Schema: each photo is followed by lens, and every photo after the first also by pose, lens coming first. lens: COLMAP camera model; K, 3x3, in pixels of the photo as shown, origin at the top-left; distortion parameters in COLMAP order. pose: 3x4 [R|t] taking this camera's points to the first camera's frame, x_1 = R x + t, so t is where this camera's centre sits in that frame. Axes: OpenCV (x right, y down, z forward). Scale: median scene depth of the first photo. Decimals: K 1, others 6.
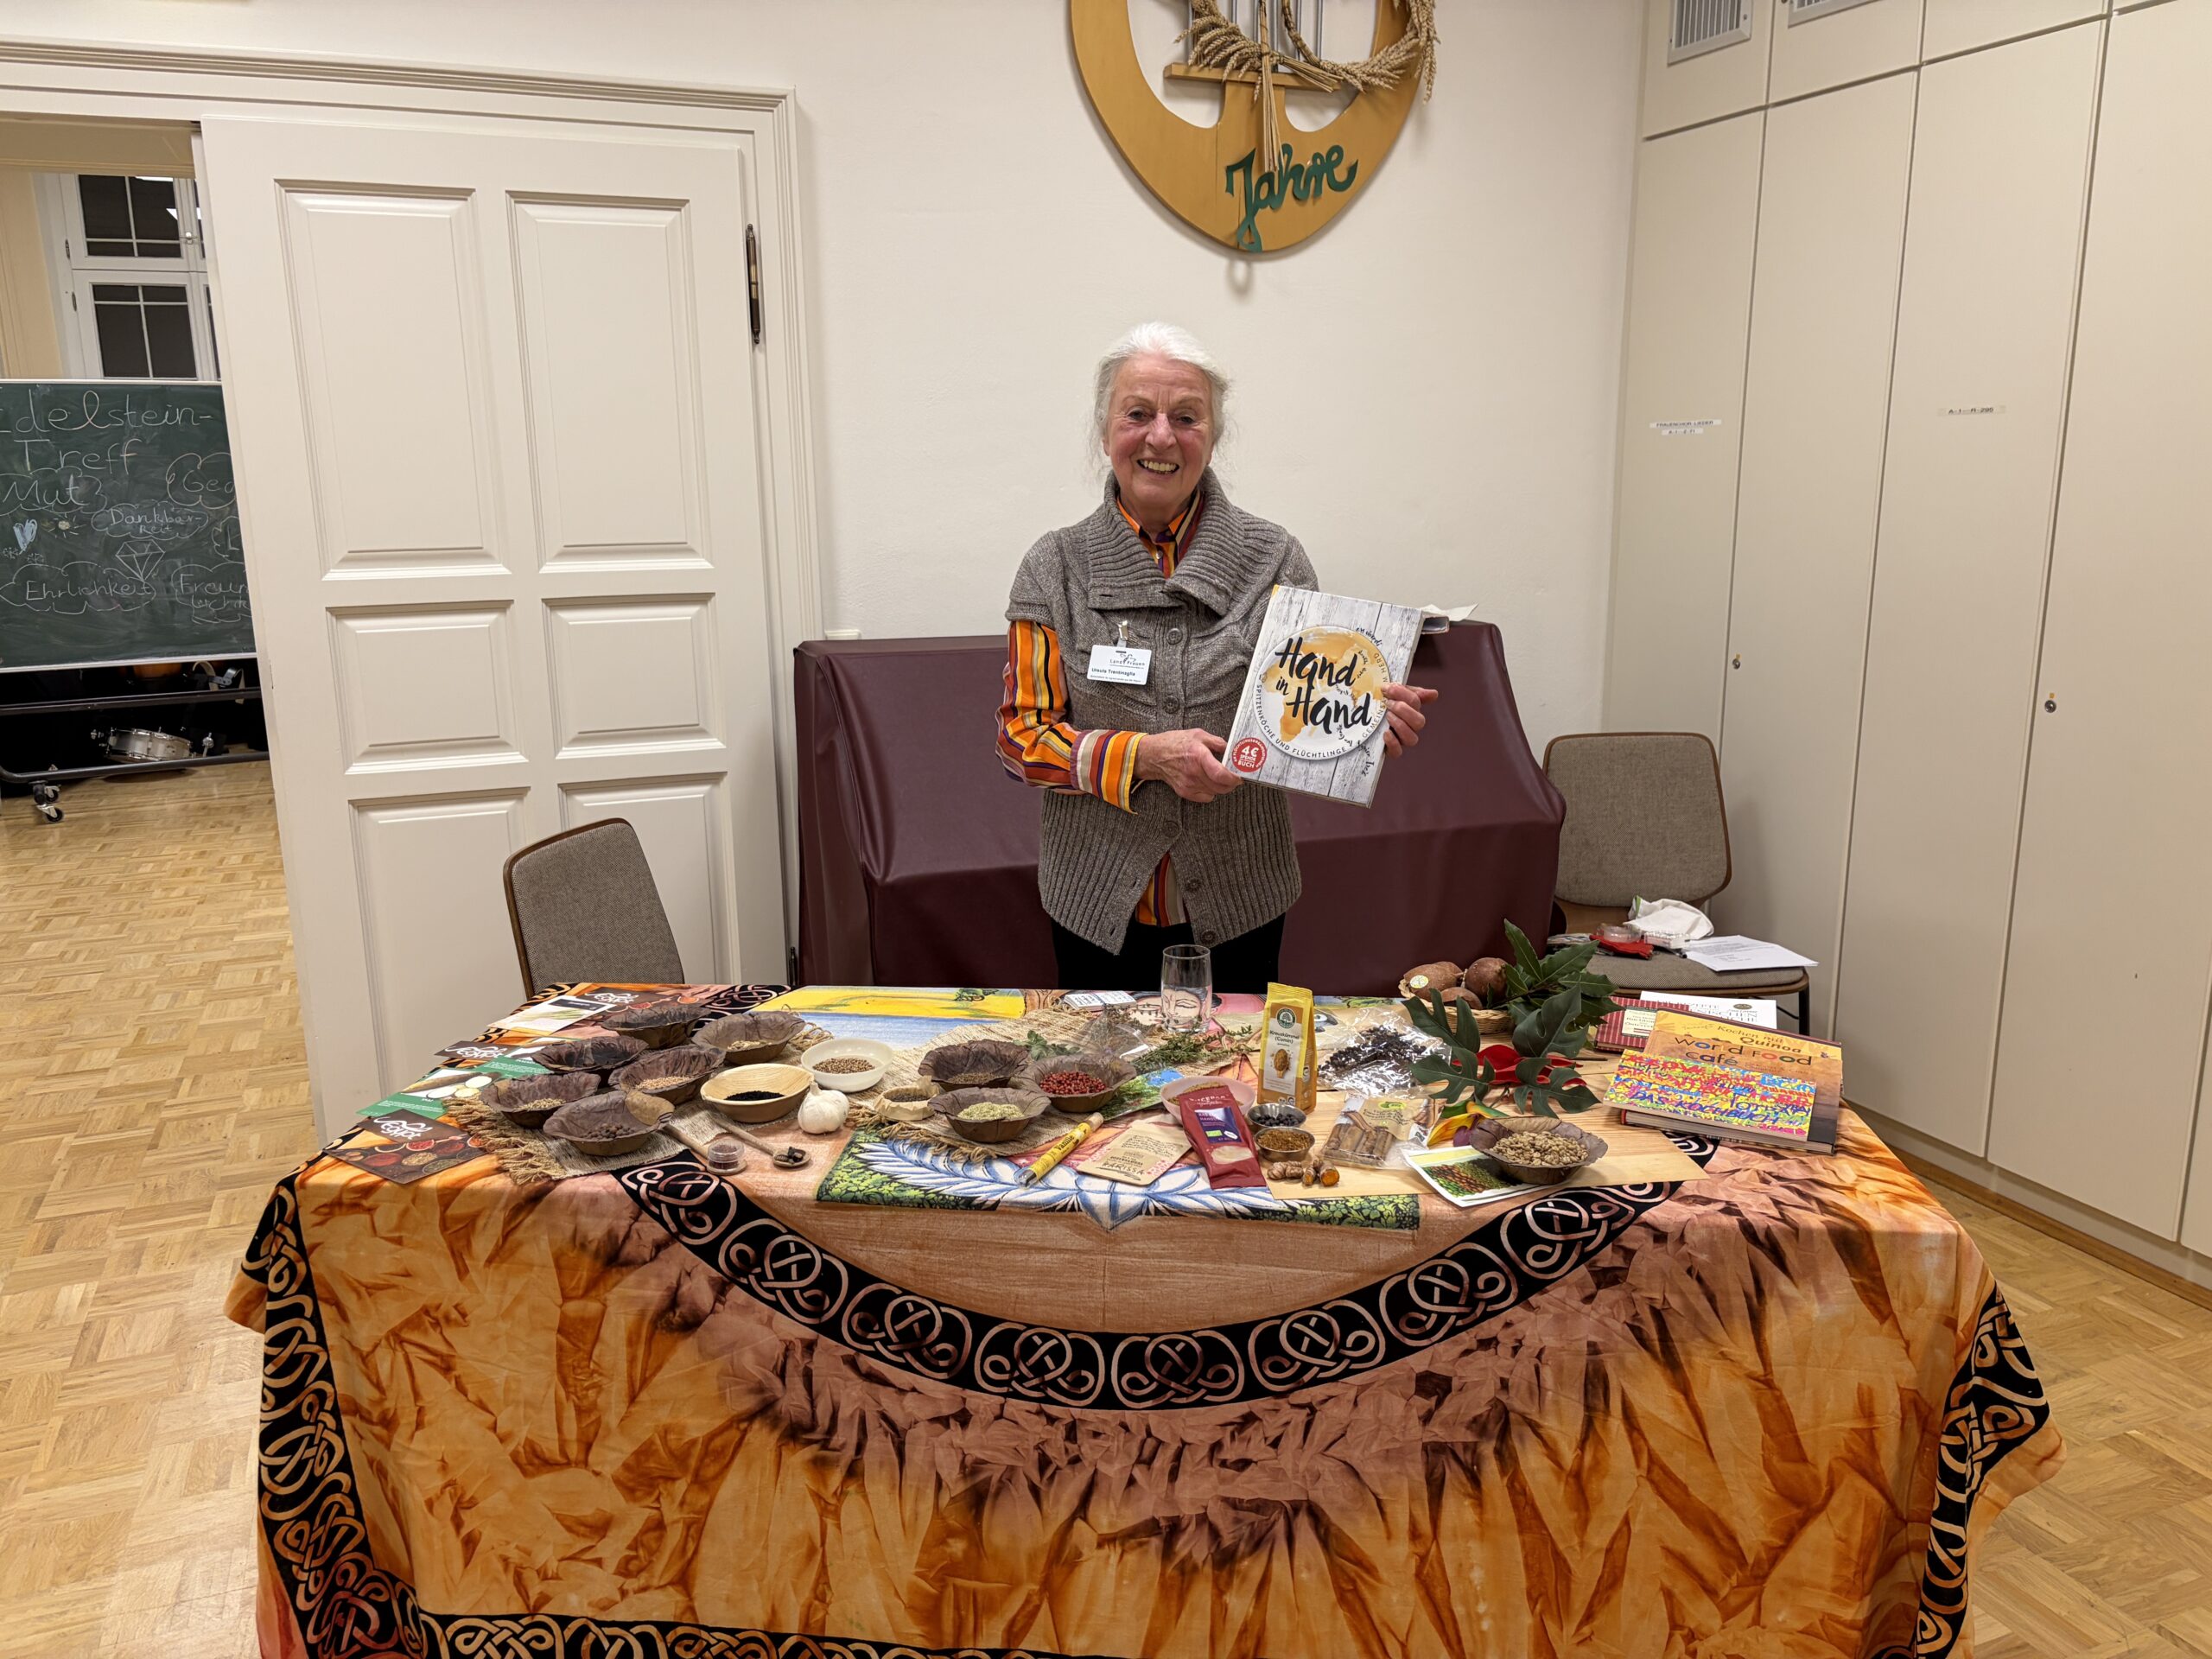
lens RADIAL K [[1663.4, 0, 1098.0], [0, 1663.4, 821.3], [0, 0, 1]] dist [0.049719, -0.044823]
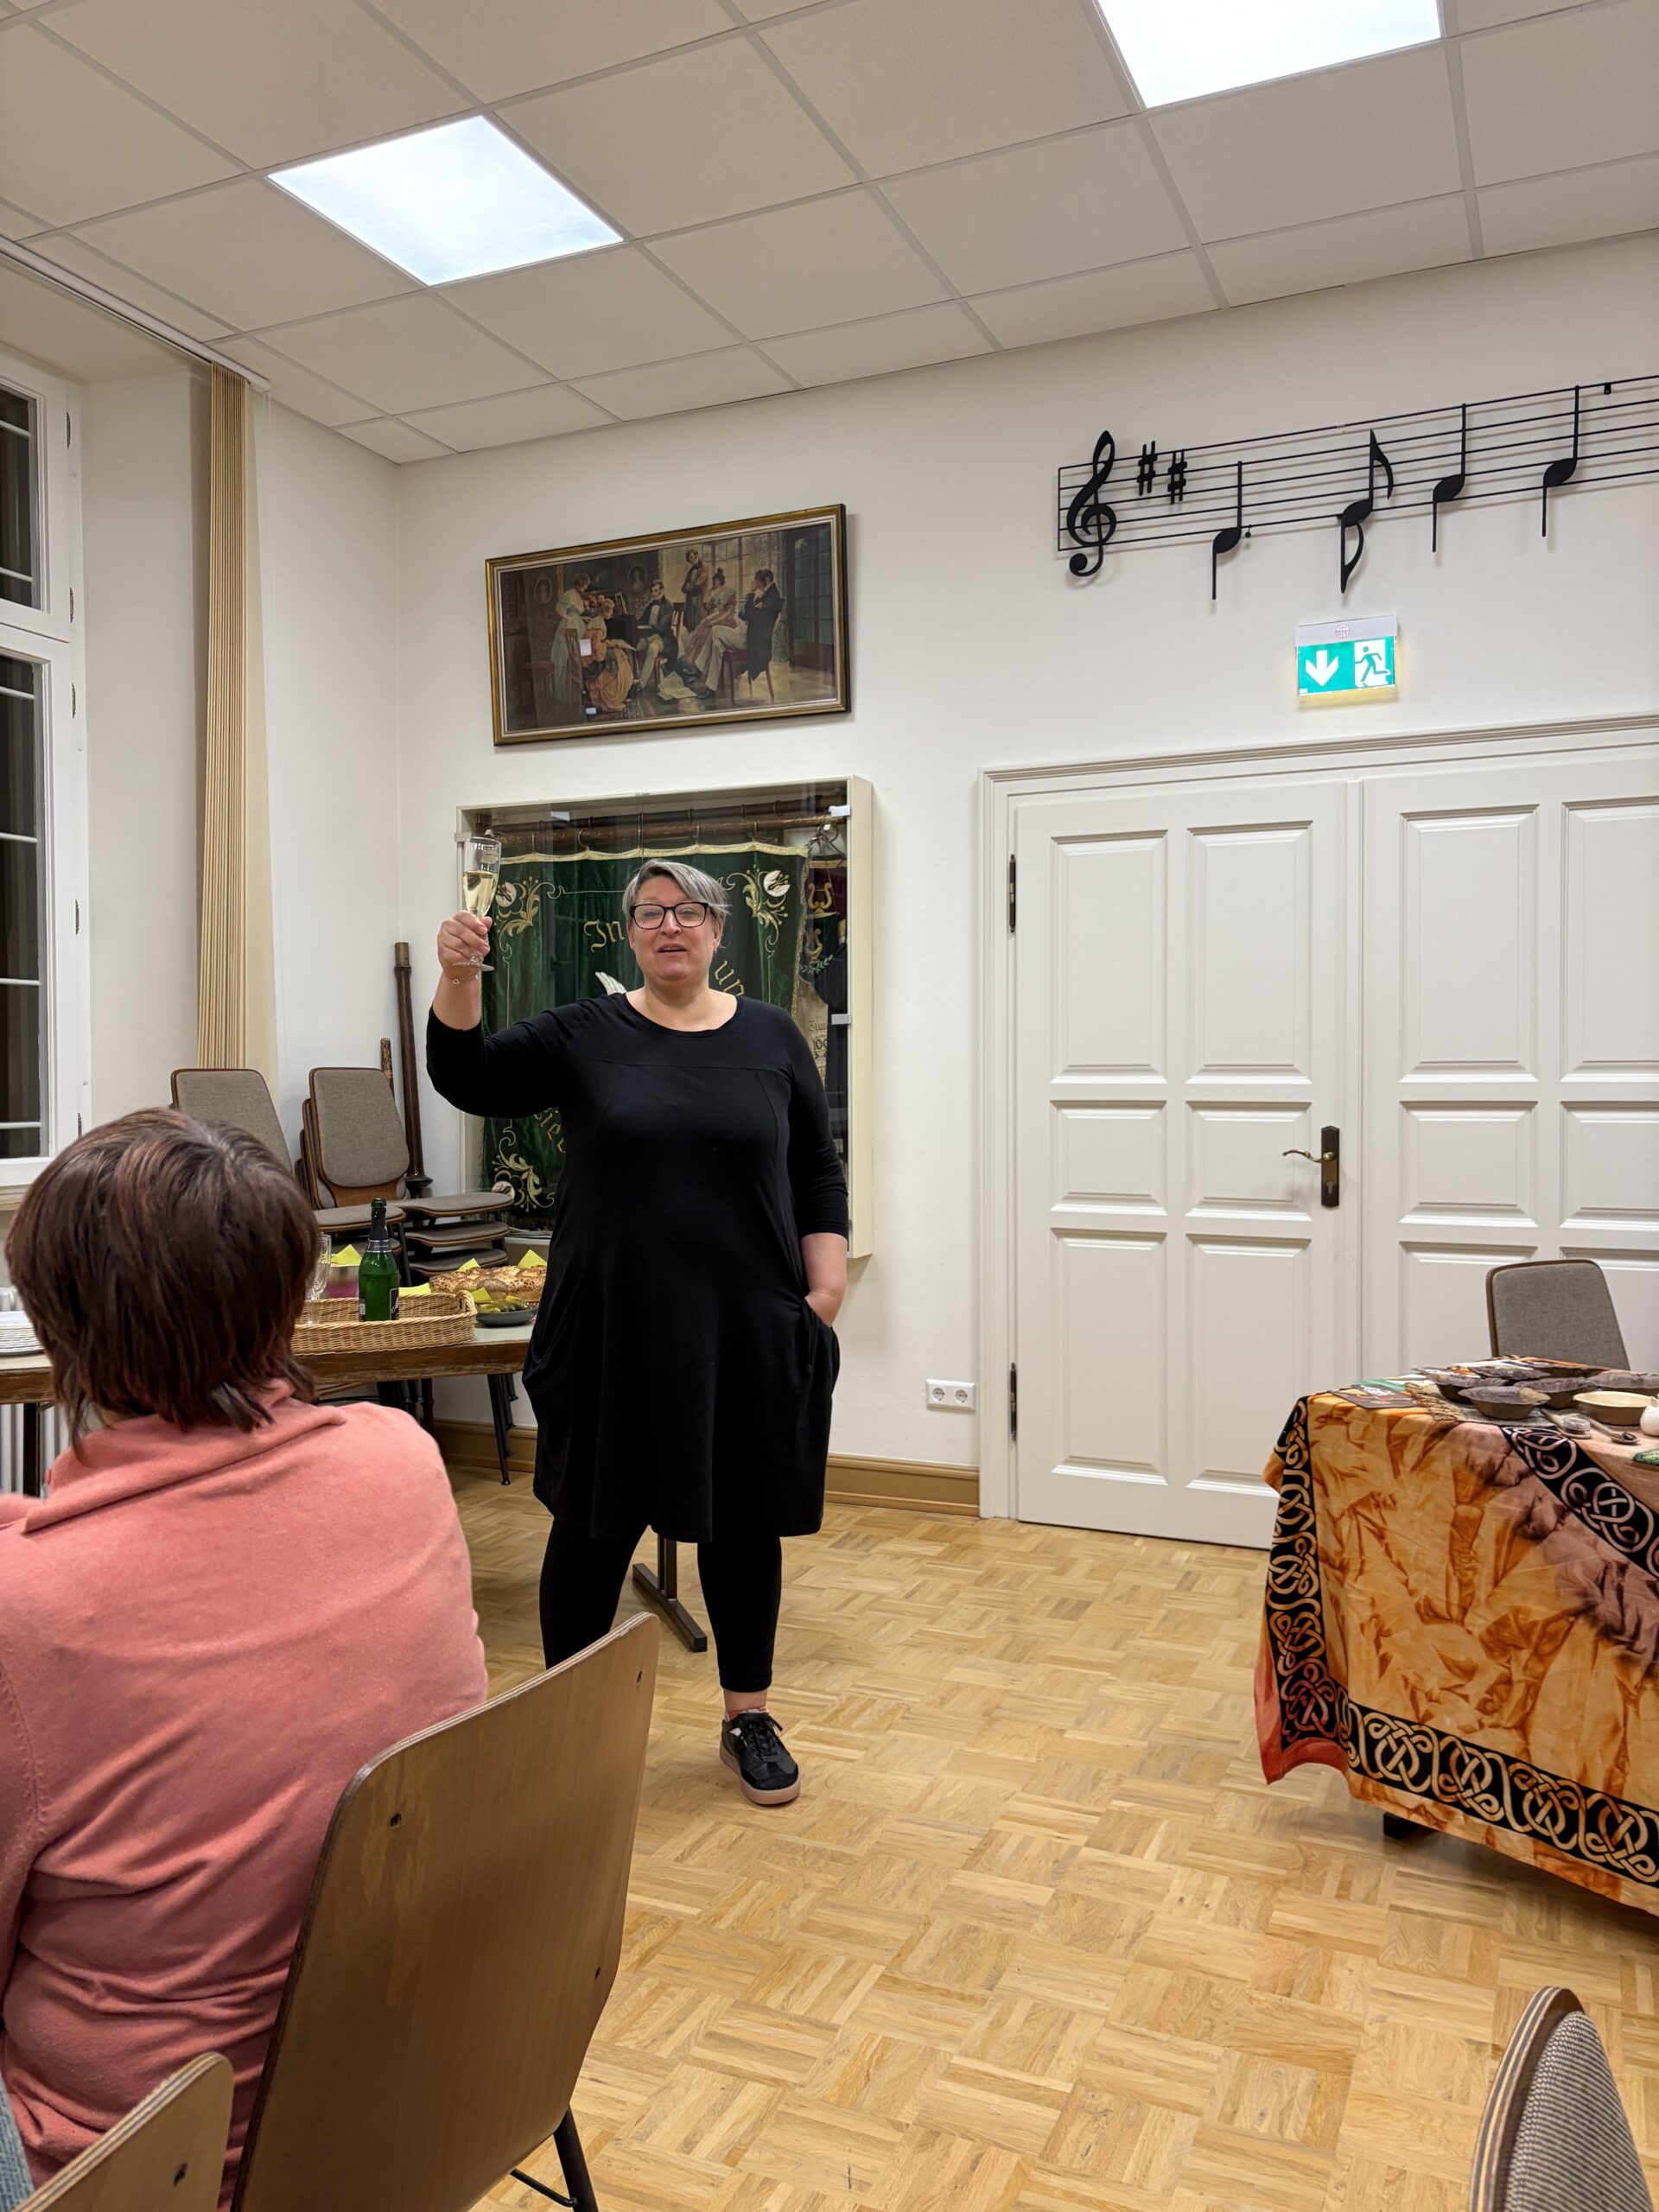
lens RADIAL K [[1663.4, 0, 829.5], [0, 1663.4, 1106.0], [0, 0, 1]] dist [0.049719, -0.044823]
pose [[0.695526, 0.021247, -0.718187, 0.359740], [-0.156181, 0.980133, -0.122257, 0.205864], [0.701321, 0.197200, 0.685026, -0.492360]]
